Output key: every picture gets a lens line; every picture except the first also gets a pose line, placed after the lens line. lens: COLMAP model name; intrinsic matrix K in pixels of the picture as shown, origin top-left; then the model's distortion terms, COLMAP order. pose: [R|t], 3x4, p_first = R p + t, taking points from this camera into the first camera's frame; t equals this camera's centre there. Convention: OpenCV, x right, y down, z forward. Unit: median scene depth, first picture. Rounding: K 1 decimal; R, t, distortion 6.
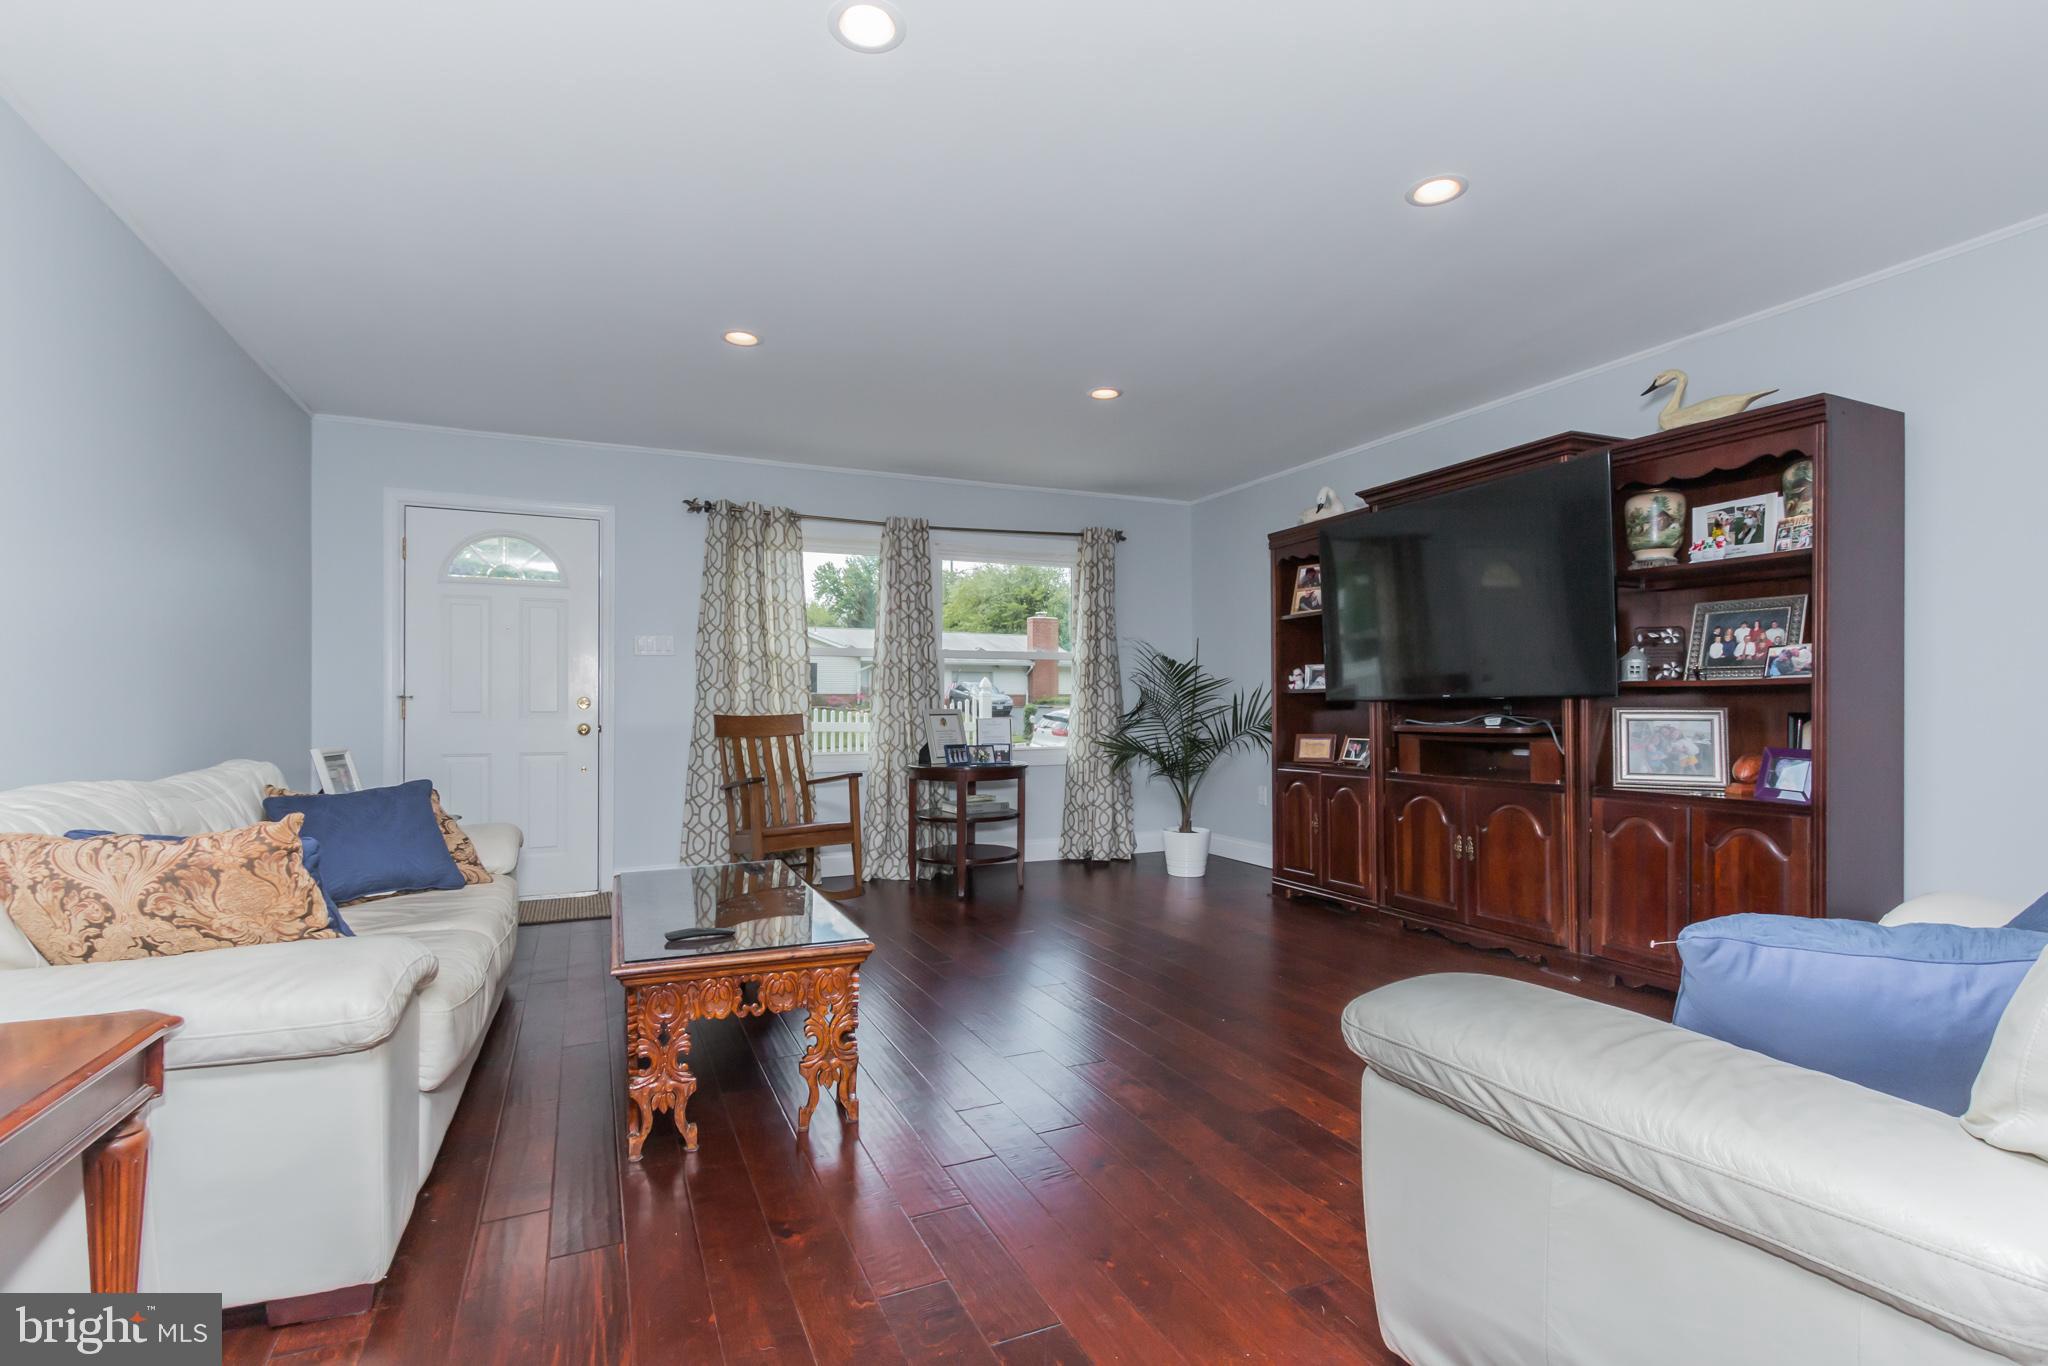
lens RADIAL K [[958.9, 0, 1029.3], [0, 958.9, 705.4], [0, 0, 1]] dist [0.002633, 0.000501]
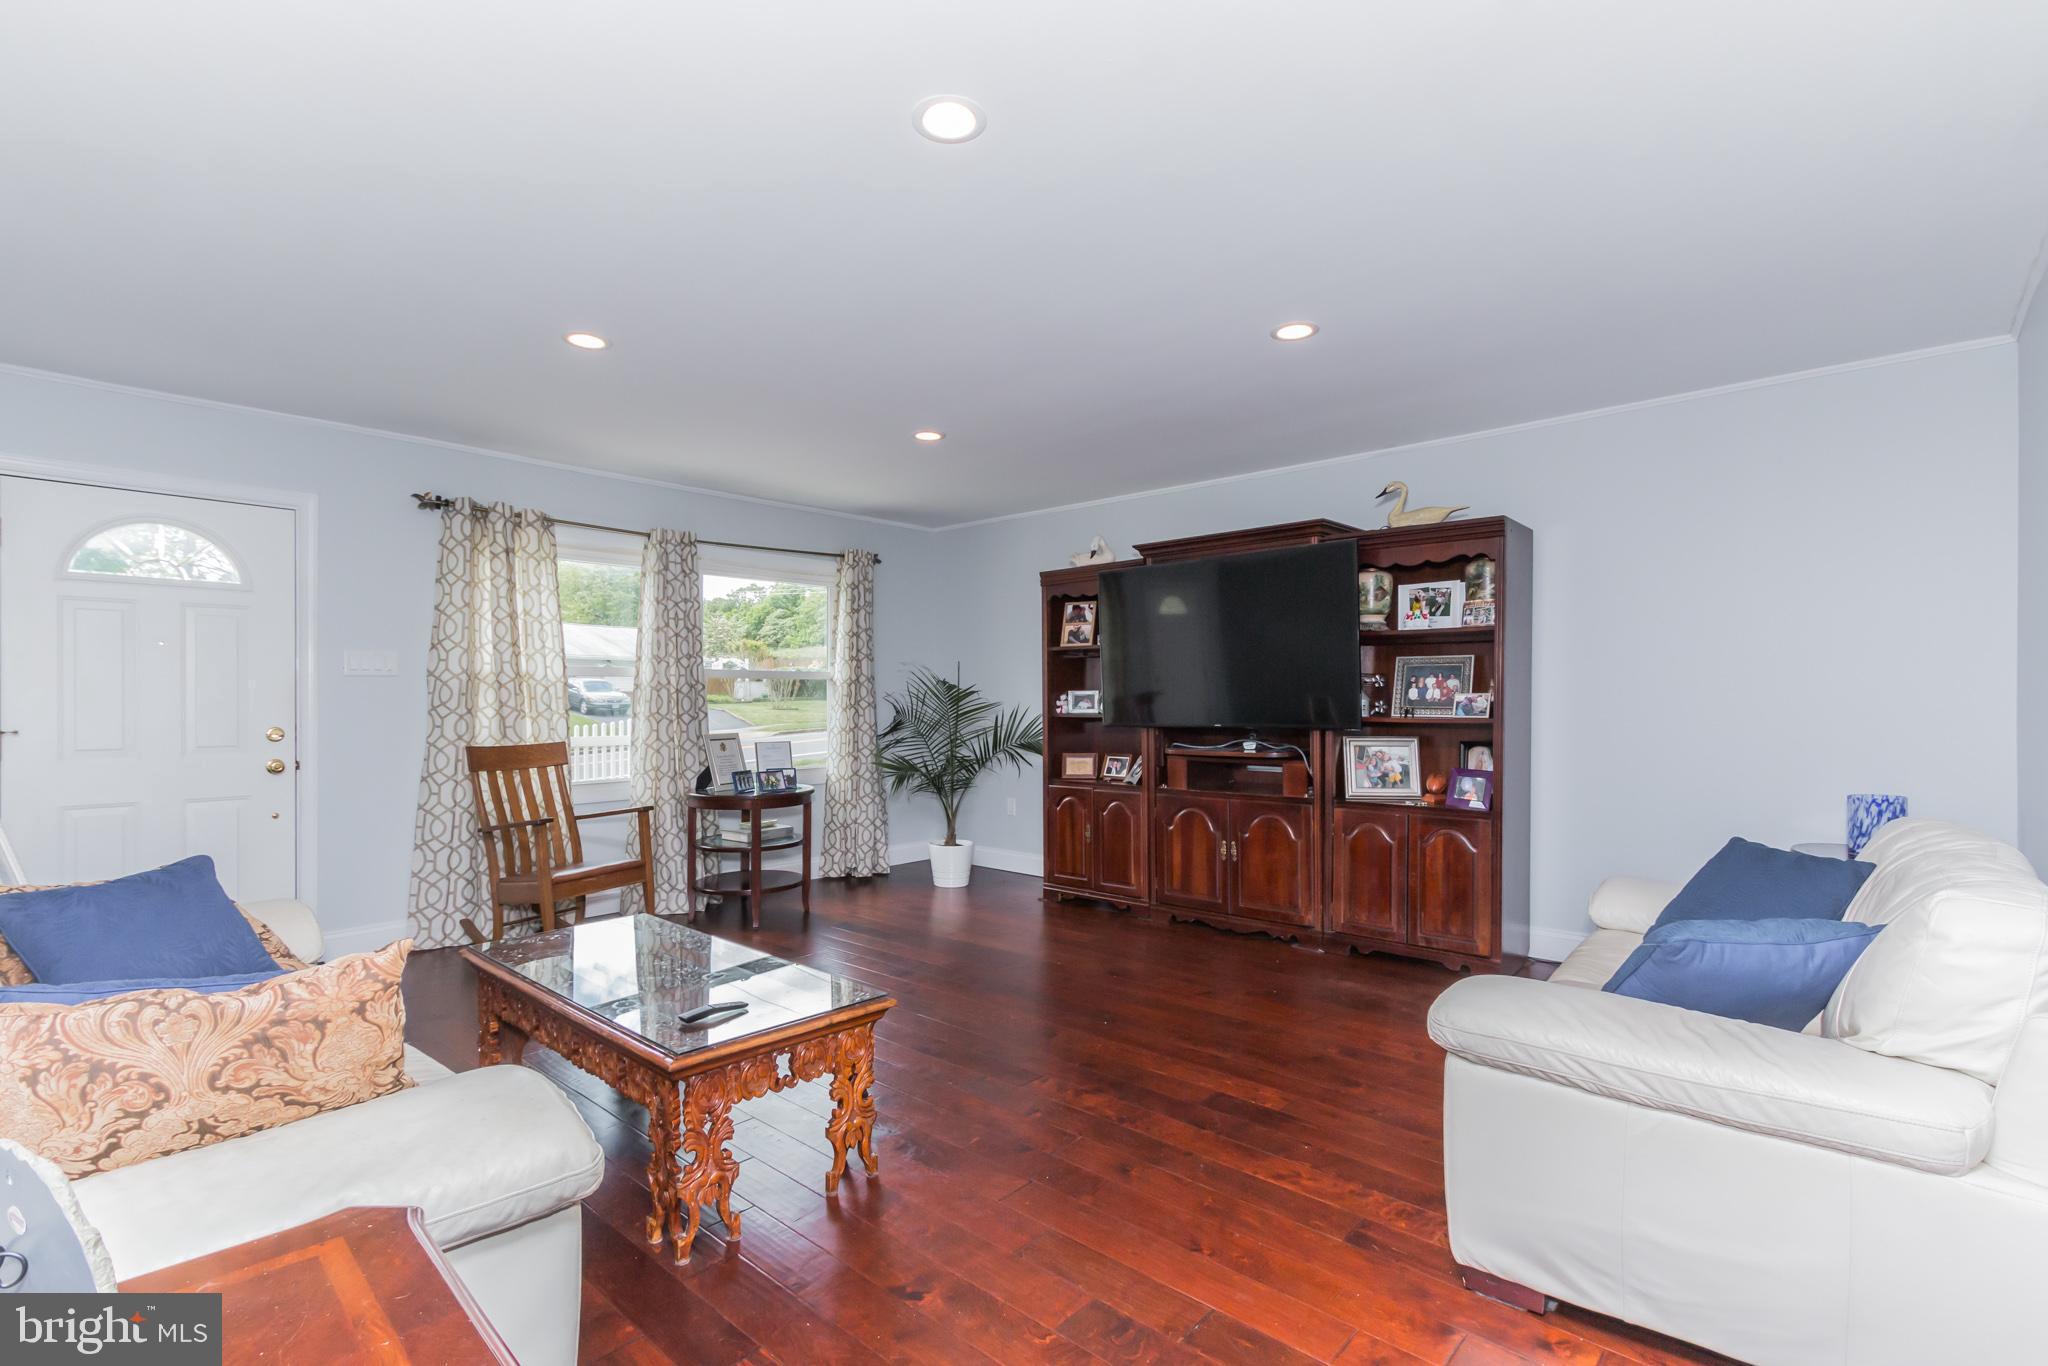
lens RADIAL K [[943.9, 0, 1033.0], [0, 943.9, 707.1], [0, 0, 1]] dist [0.003030, 0.000120]
pose [[0.916914, -0.001472, 0.399083, -0.195722], [-0.001505, 0.999973, 0.007147, -0.032245], [-0.399083, -0.007154, 0.916887, 0.008738]]
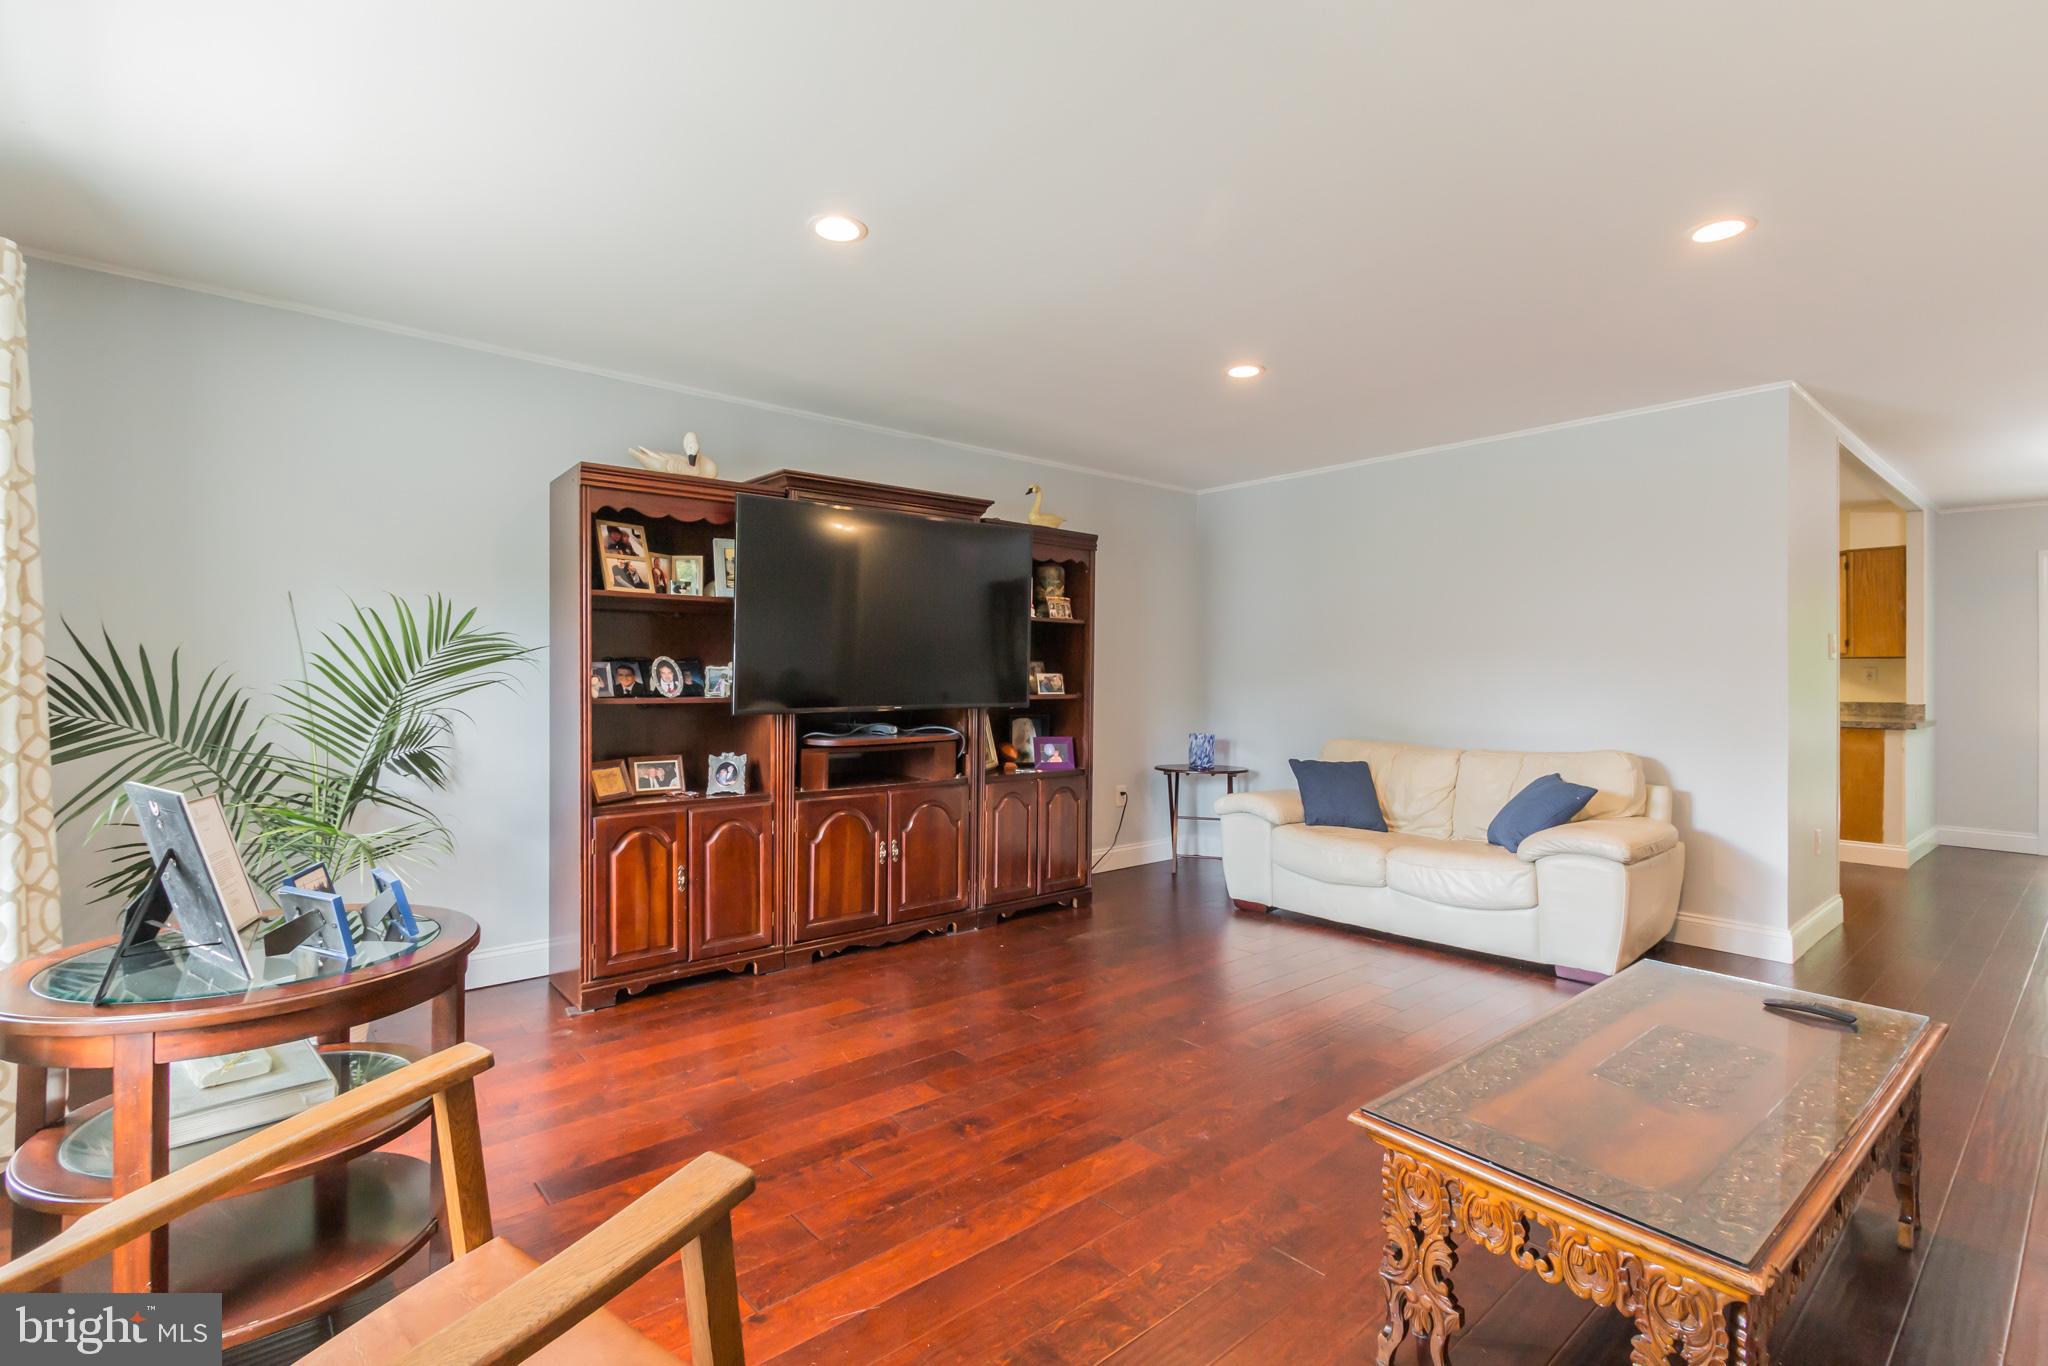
lens RADIAL K [[936.3, 0, 1022.8], [0, 936.3, 678.5], [0, 0, 1]] dist [0.001147, -0.000006]
pose [[-0.253202, -0.006157, 0.967394, -0.456248], [-0.010503, 0.999938, 0.003615, -0.037328], [-0.967356, -0.009245, -0.253251, 0.891081]]
